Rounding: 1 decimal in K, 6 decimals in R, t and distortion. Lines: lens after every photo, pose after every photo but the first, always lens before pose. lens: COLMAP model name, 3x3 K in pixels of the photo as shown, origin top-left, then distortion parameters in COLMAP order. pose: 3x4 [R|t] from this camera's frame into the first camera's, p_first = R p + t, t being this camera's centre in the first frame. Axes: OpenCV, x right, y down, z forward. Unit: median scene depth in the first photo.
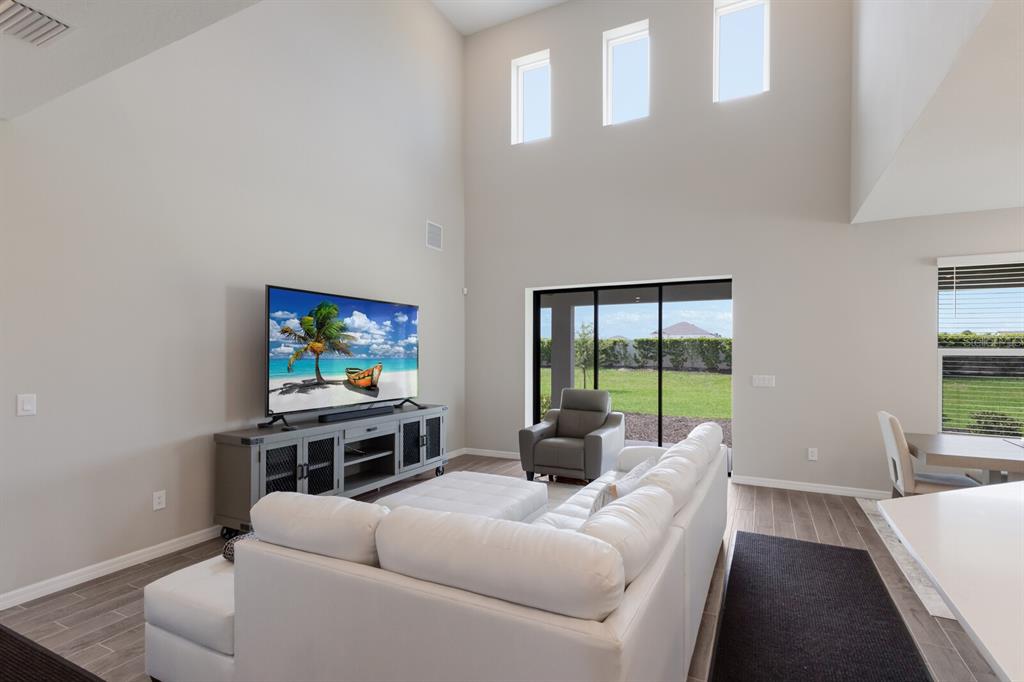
lens RADIAL K [[486.6, 0, 500.5], [0, 486.6, 355.6], [0, 0, 1]] dist [0.014877, -0.000041]
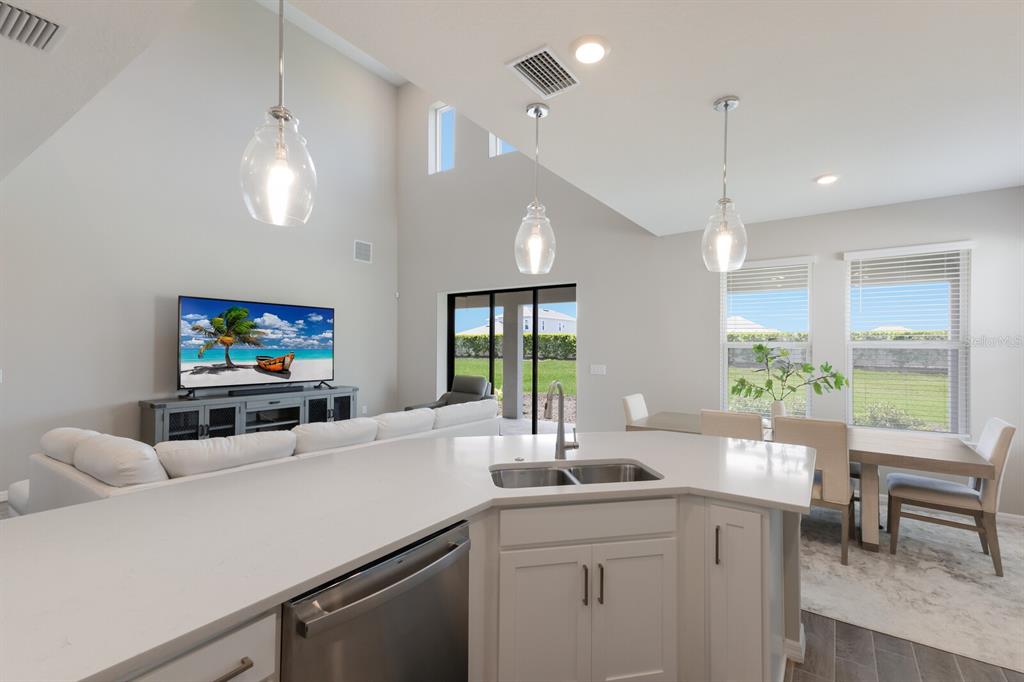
lens RADIAL K [[459.5, 0, 516.8], [0, 459.5, 348.4], [0, 0, 1]] dist [0.009149, 0.000185]
pose [[0.991387, 0.003601, -0.130915, 0.523083], [-0.003926, 0.999990, -0.002227, 0.004386], [0.130905, 0.002722, 0.991391, -0.144234]]
